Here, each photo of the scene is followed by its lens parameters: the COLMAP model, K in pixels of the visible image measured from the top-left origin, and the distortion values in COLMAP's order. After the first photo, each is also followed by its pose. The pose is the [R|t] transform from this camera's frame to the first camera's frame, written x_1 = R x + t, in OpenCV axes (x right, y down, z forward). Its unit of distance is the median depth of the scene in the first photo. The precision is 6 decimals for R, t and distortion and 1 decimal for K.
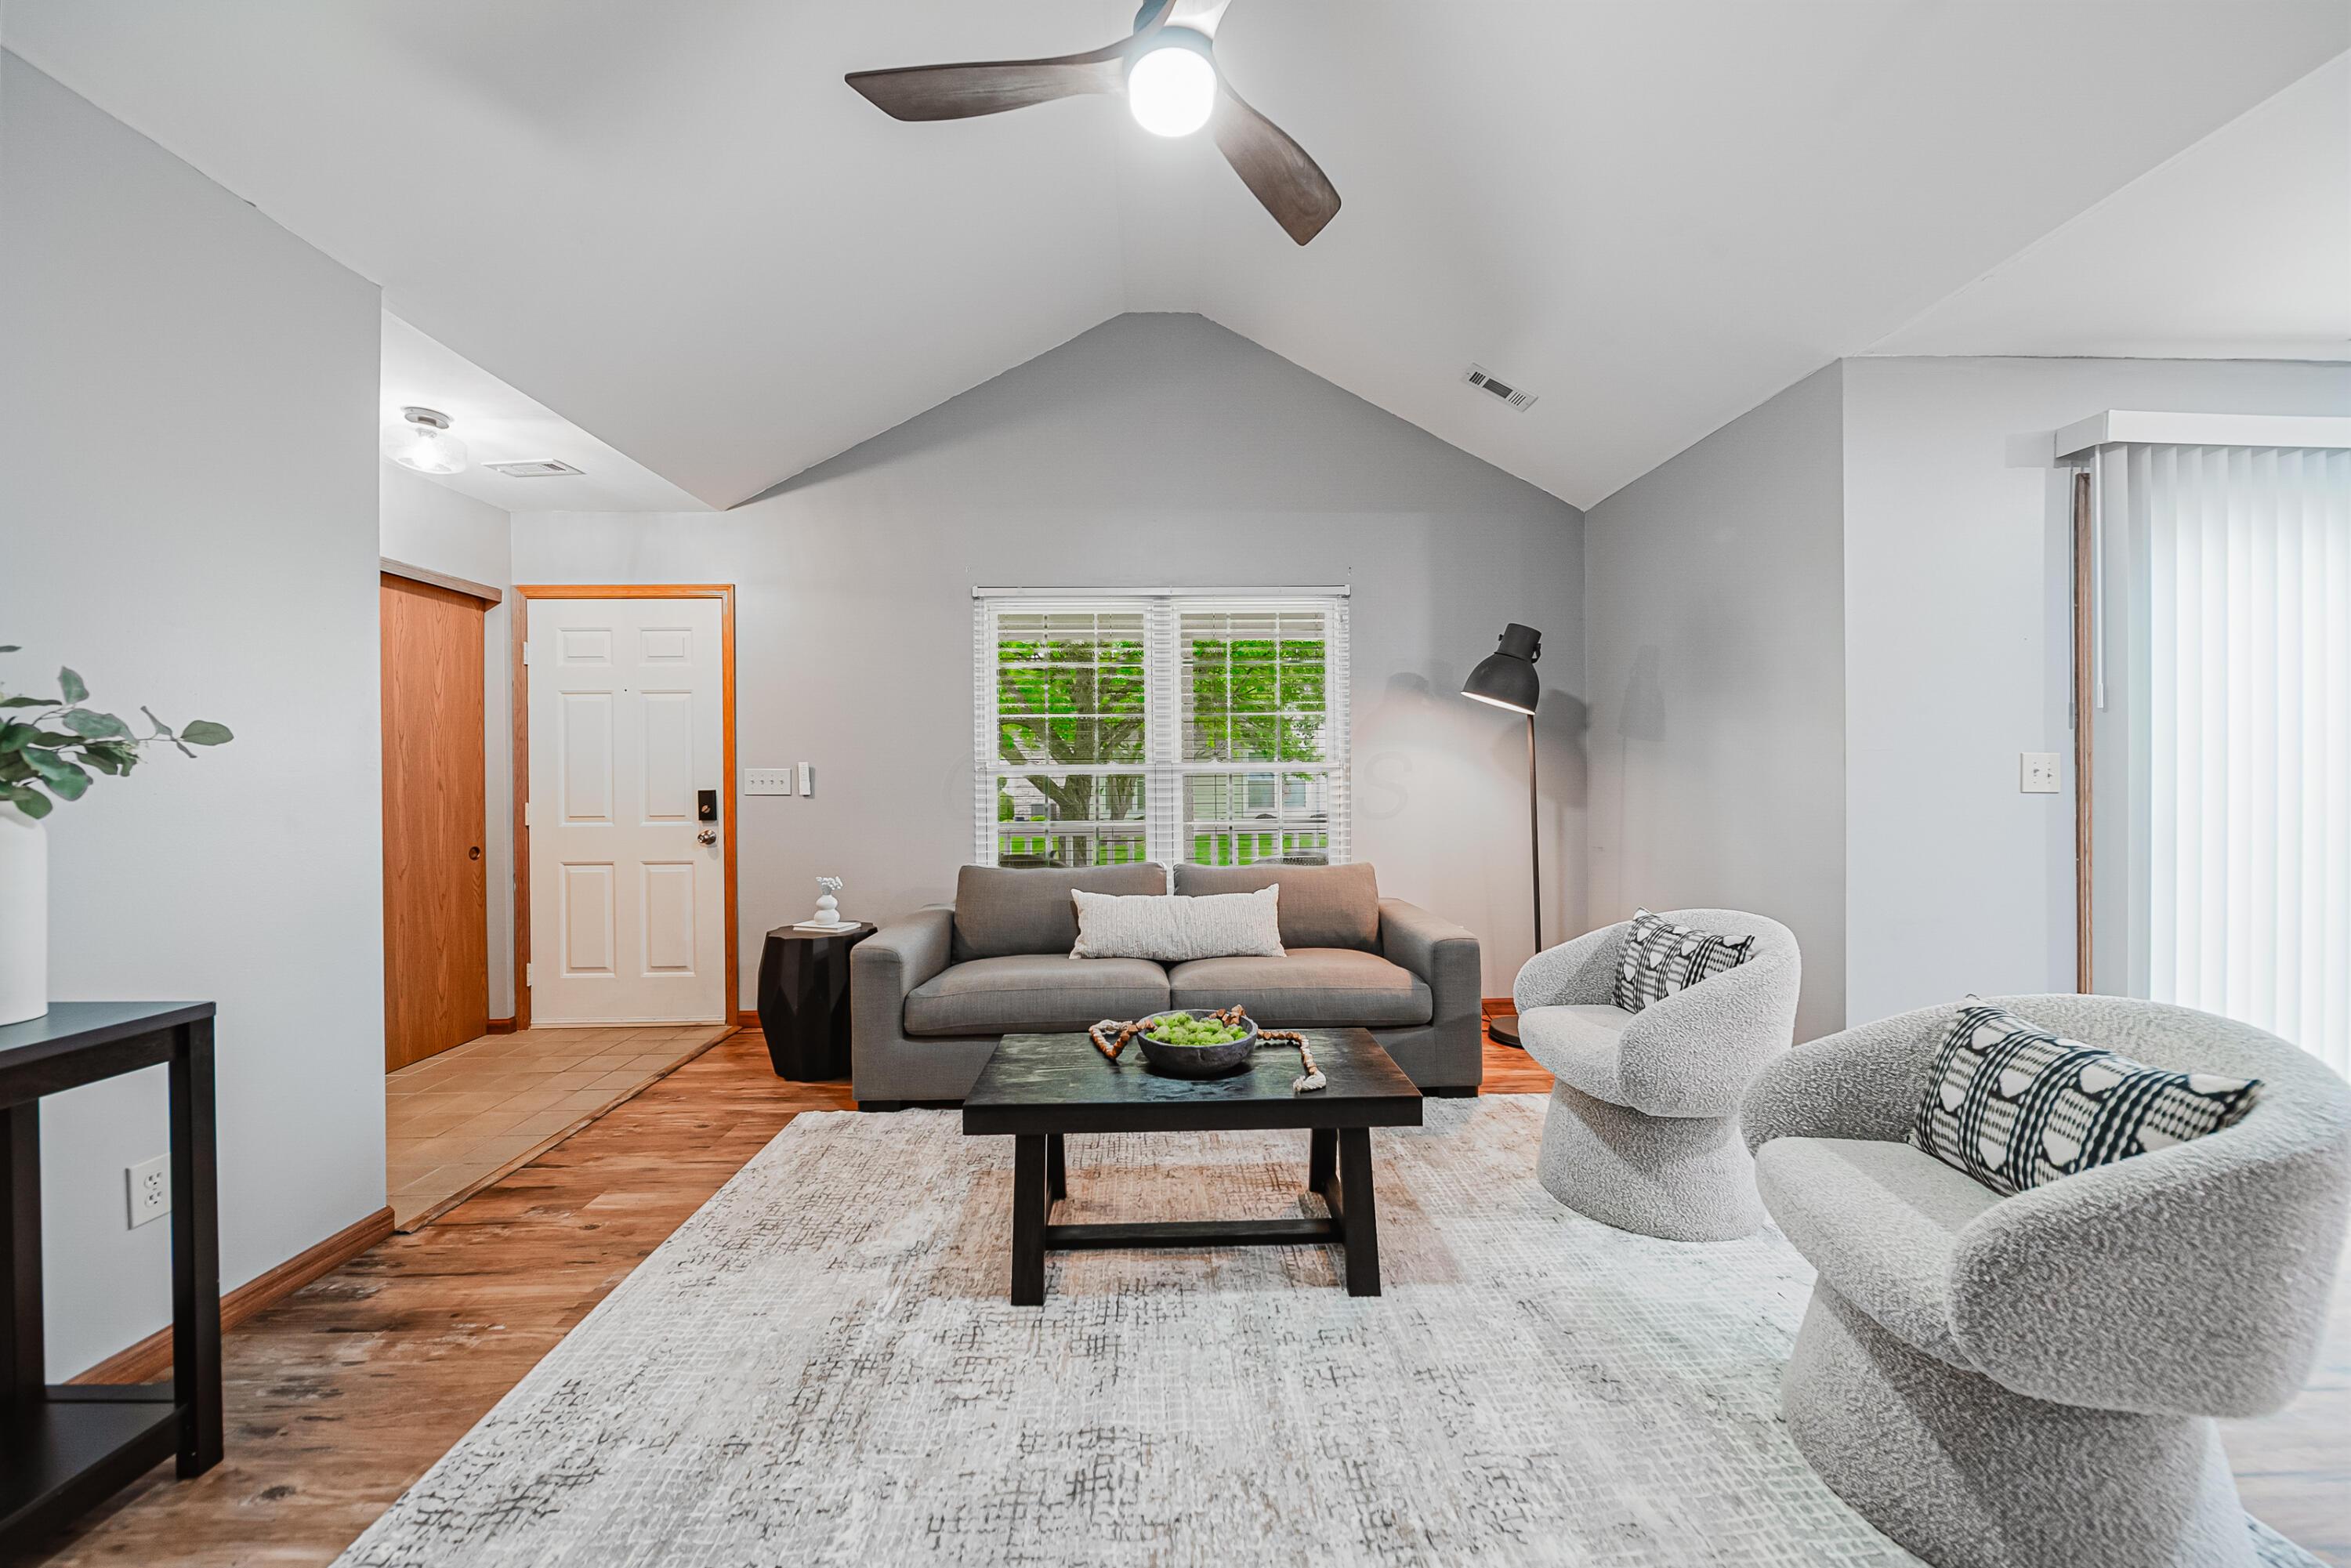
lens RADIAL K [[835.6, 0, 1176.1], [0, 835.6, 779.4], [0, 0, 1]] dist [-0.007098, -0.000198]
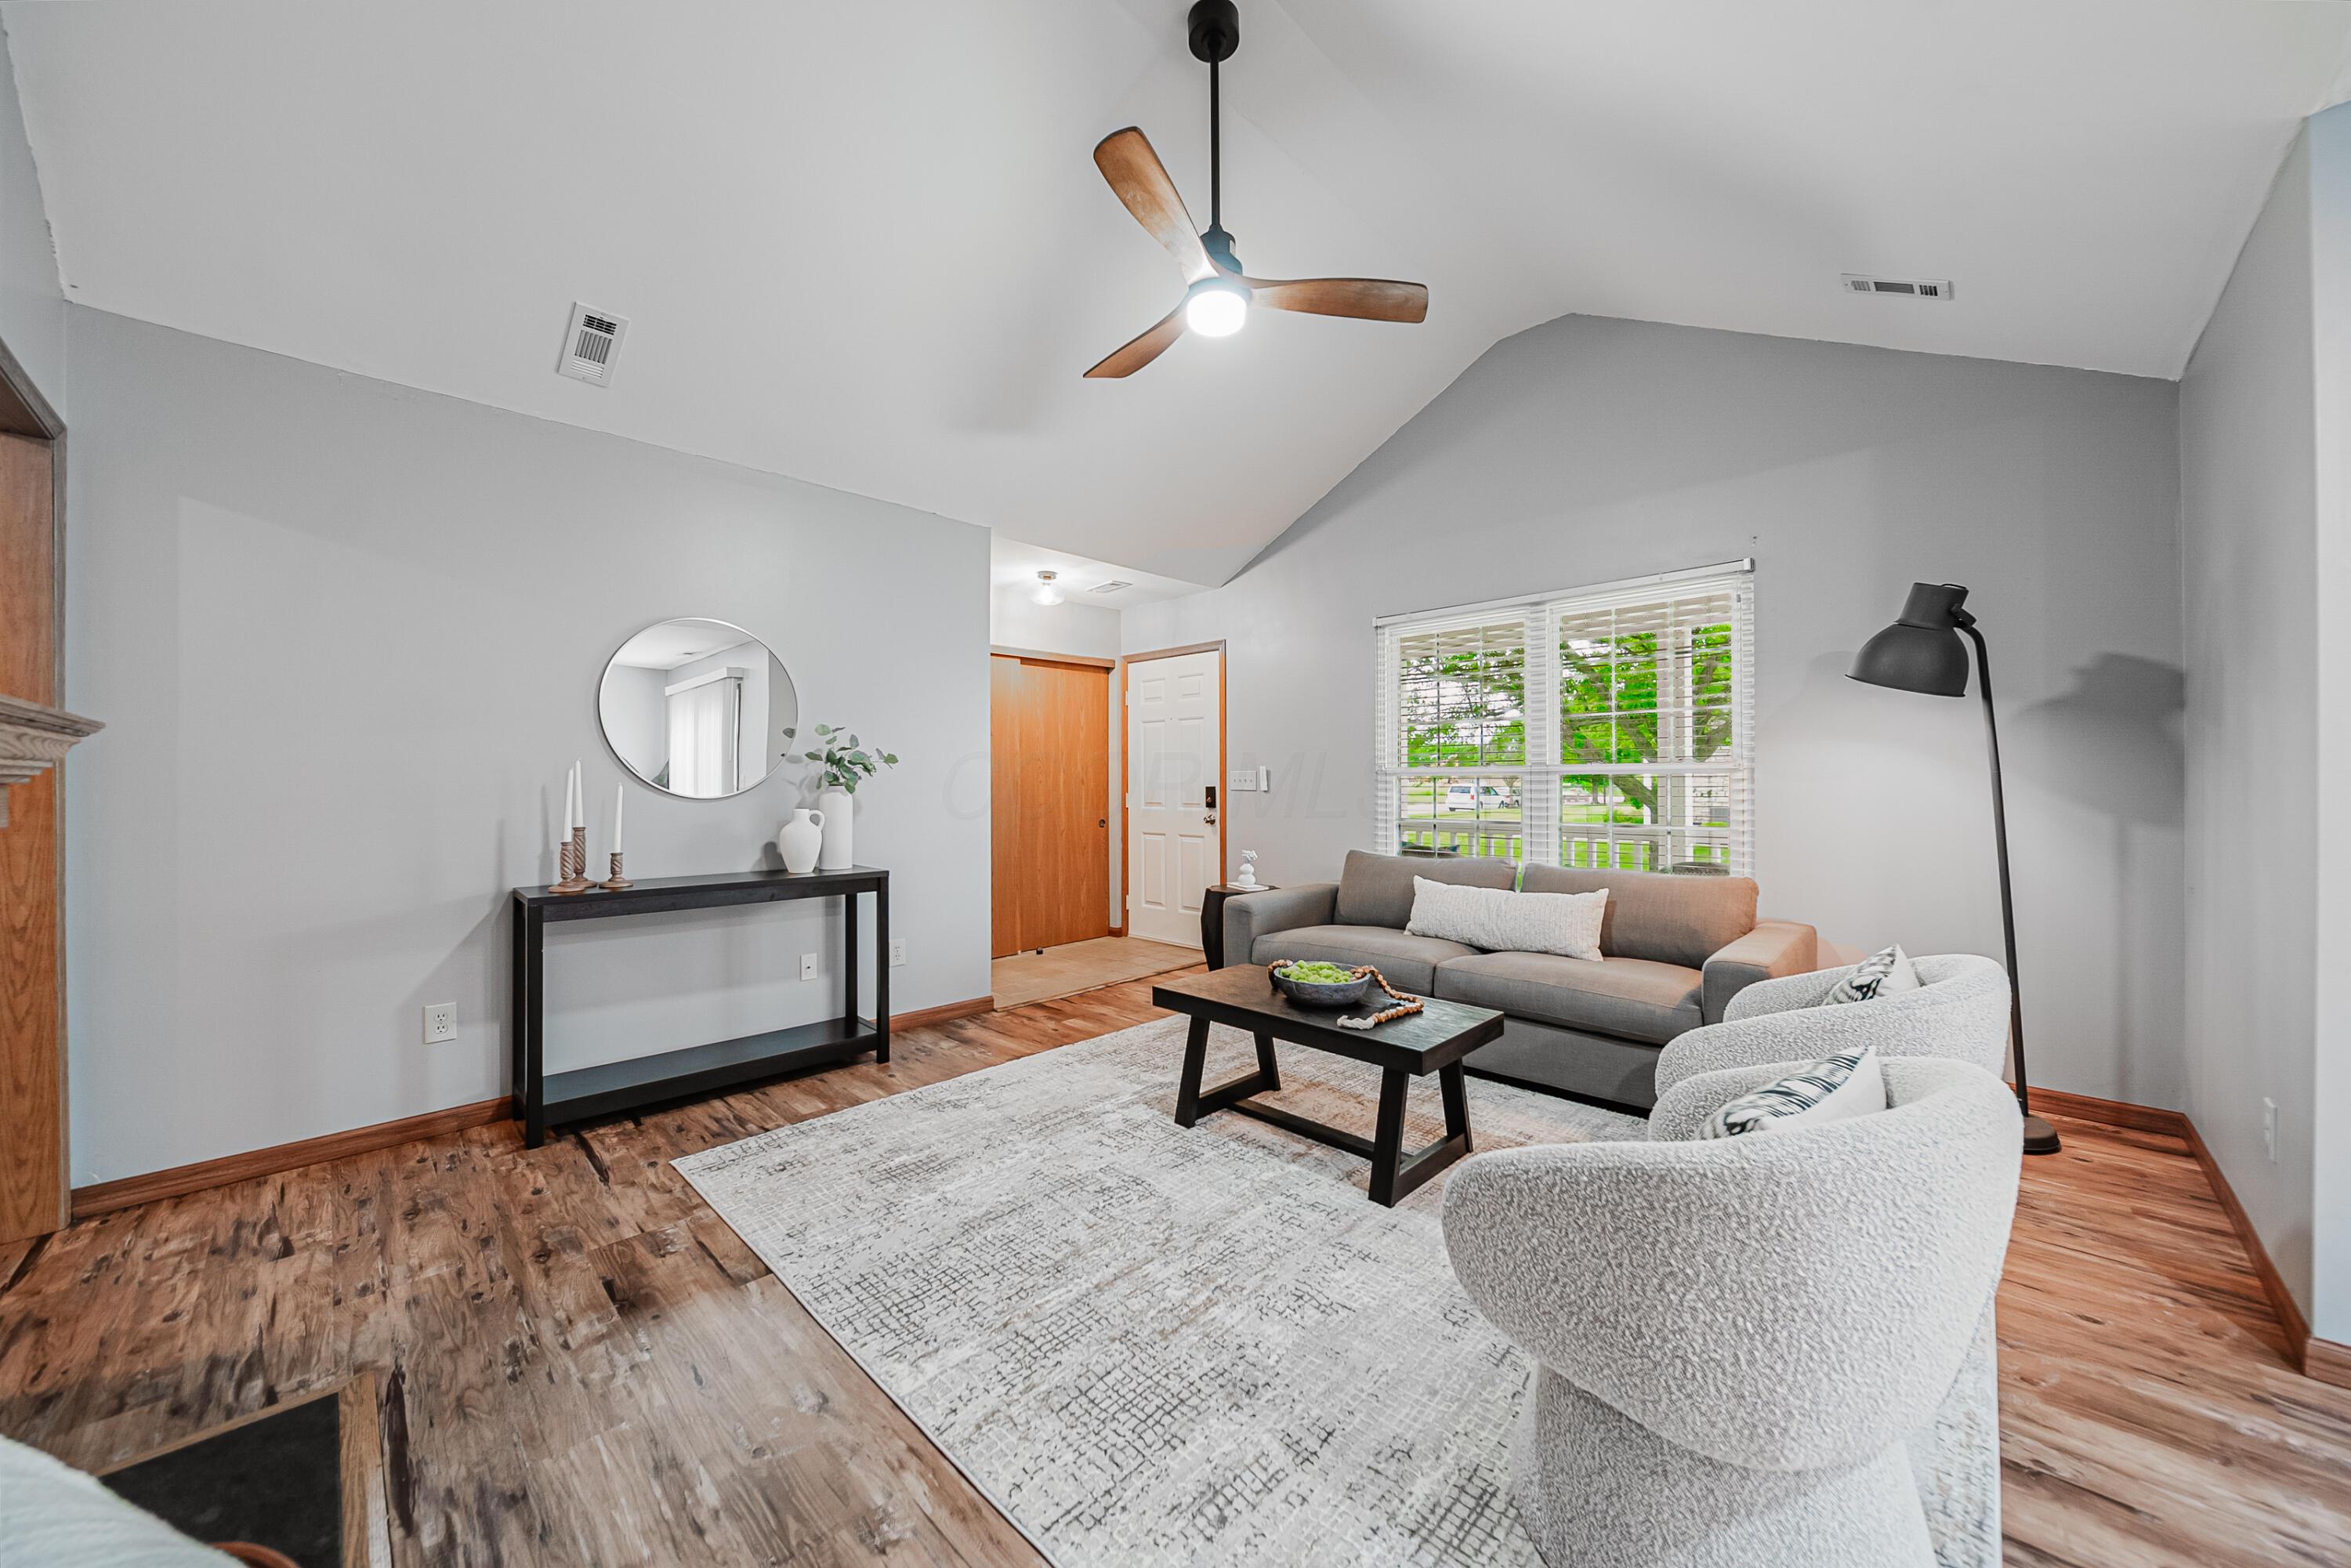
lens RADIAL K [[835.6, 0, 1176.1], [0, 835.6, 779.4], [0, 0, 1]] dist [-0.007098, -0.000198]
pose [[0.692420, 0.004506, -0.721480, 0.577617], [-0.003652, 0.999990, 0.002740, -0.003646], [0.721485, 0.000738, 0.692430, -0.041139]]
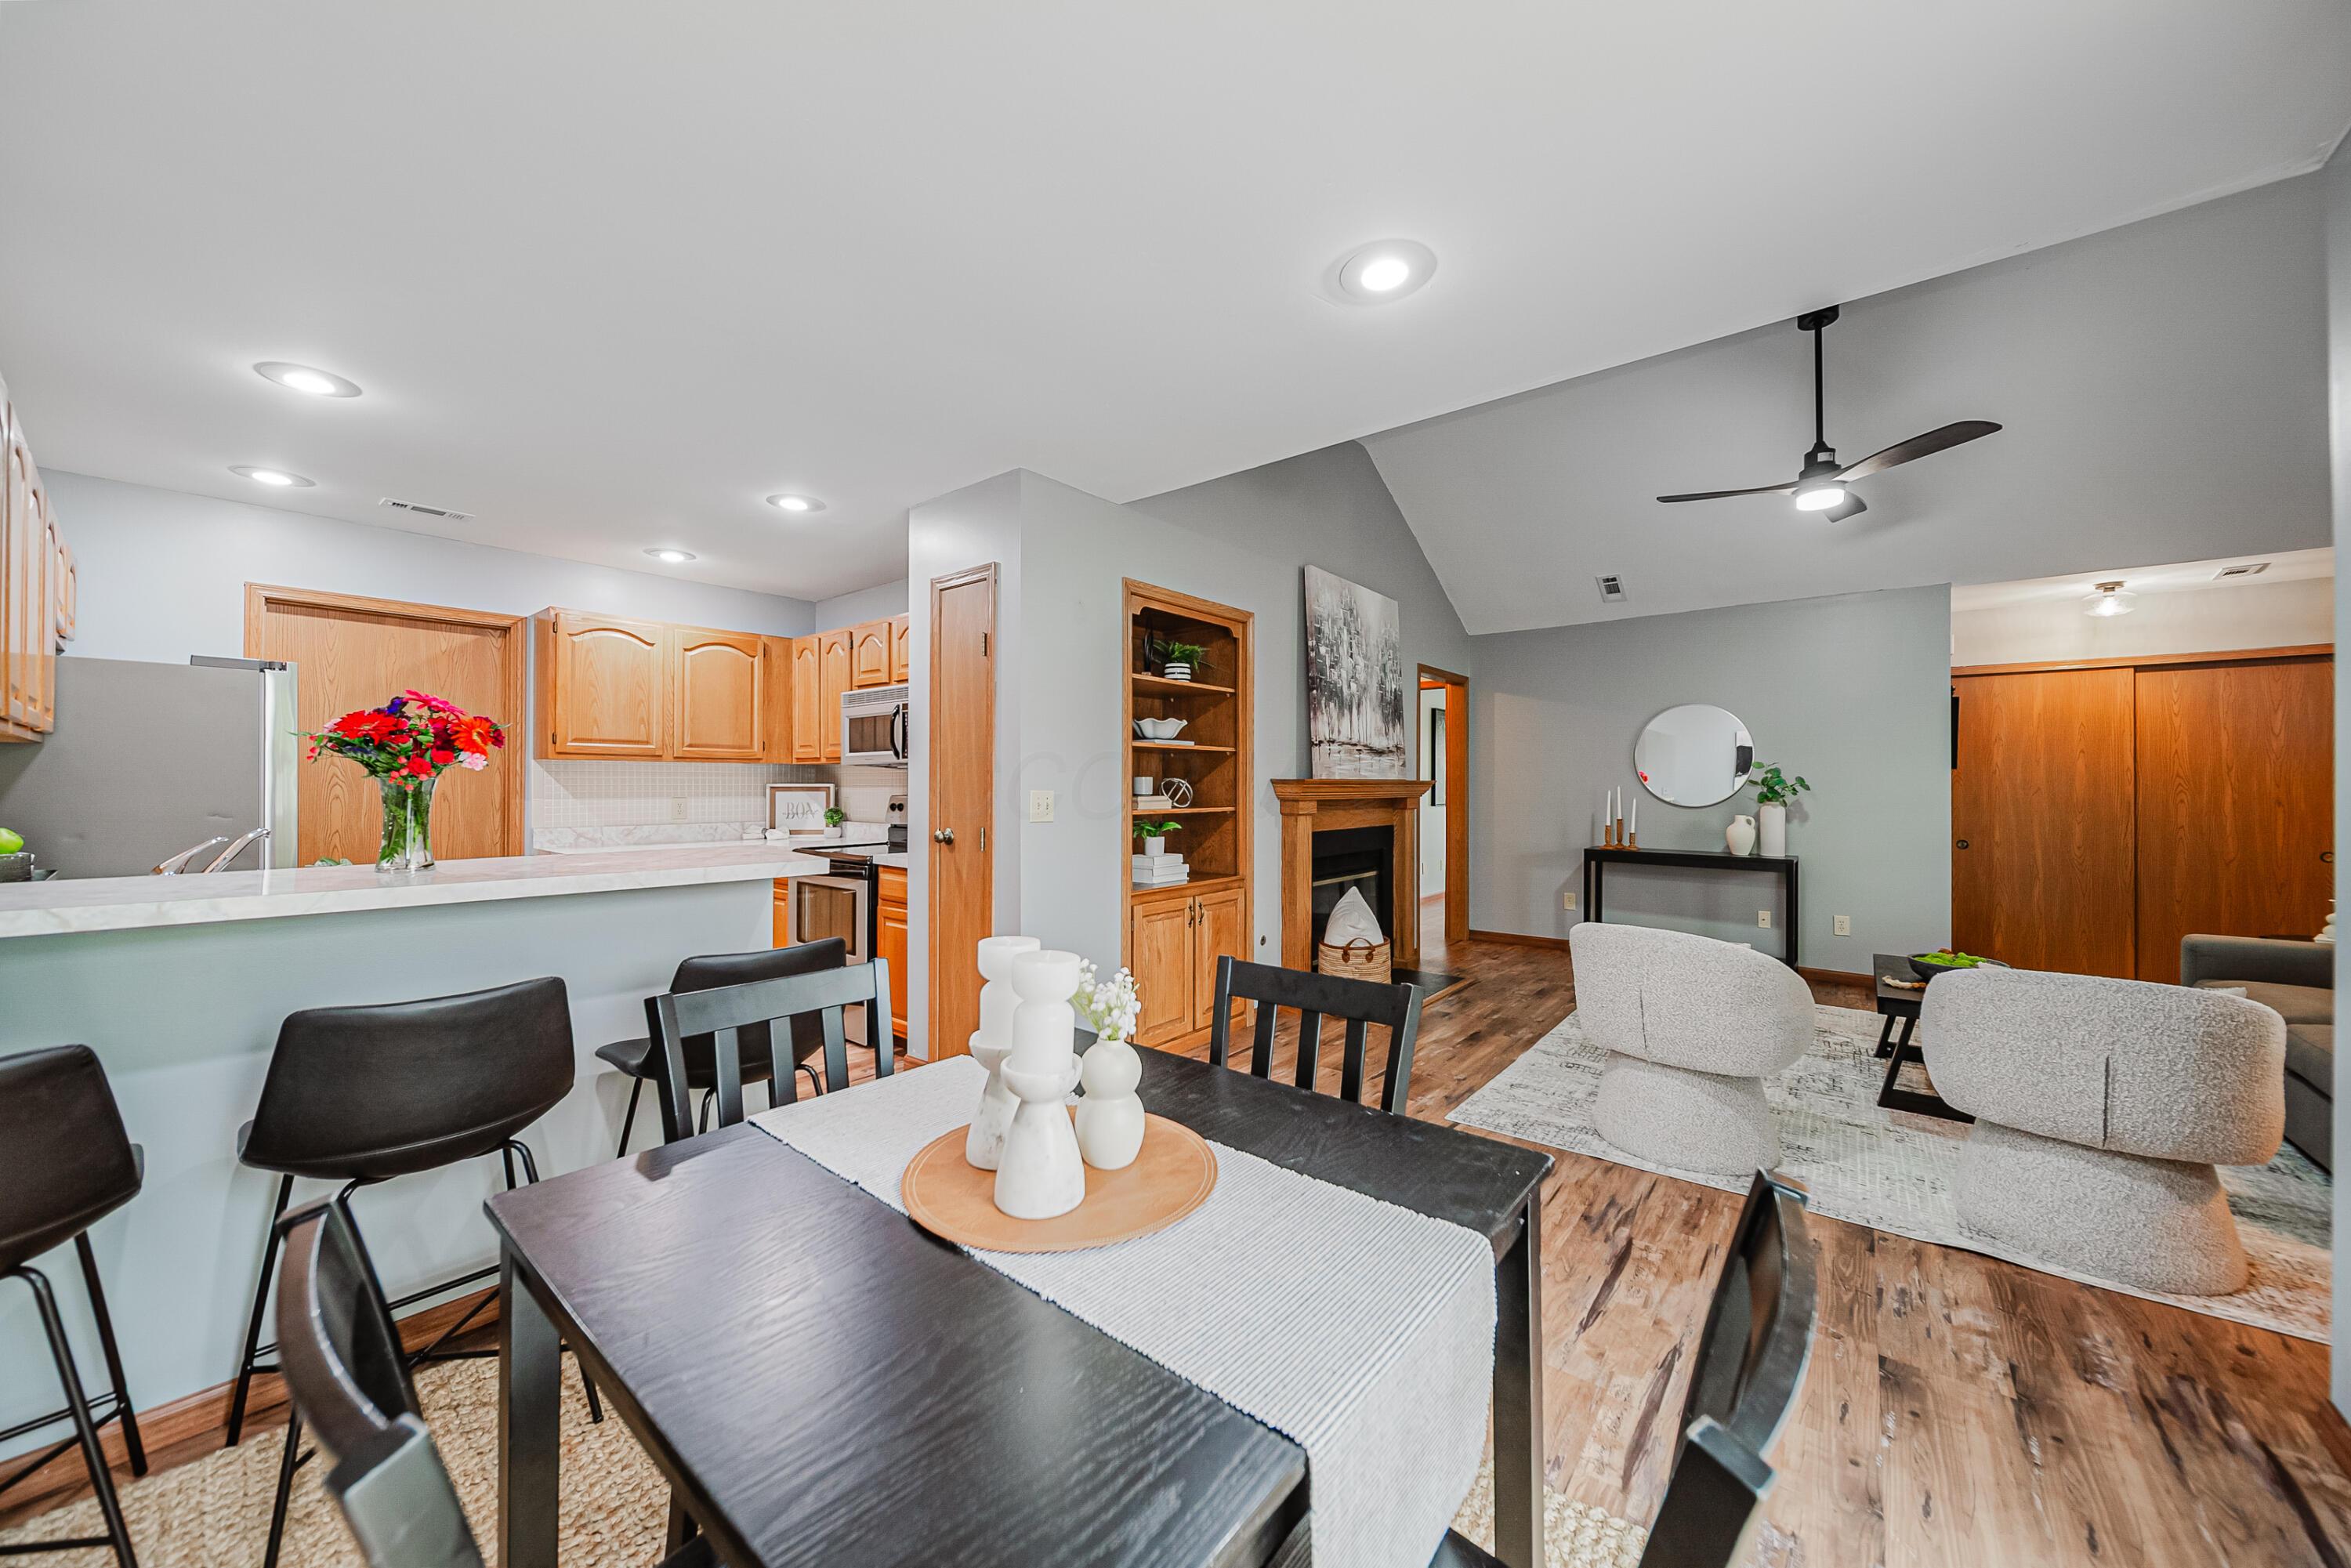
lens RADIAL K [[830.7, 0, 1179.4], [0, 830.7, 781.0], [0, 0, 1]] dist [-0.008124, -0.000049]
pose [[-0.656454, 0.003838, -0.754356, 1.601552], [0.000931, 0.999990, 0.004278, -0.042889], [0.754365, 0.002106, -0.656452, 0.659229]]
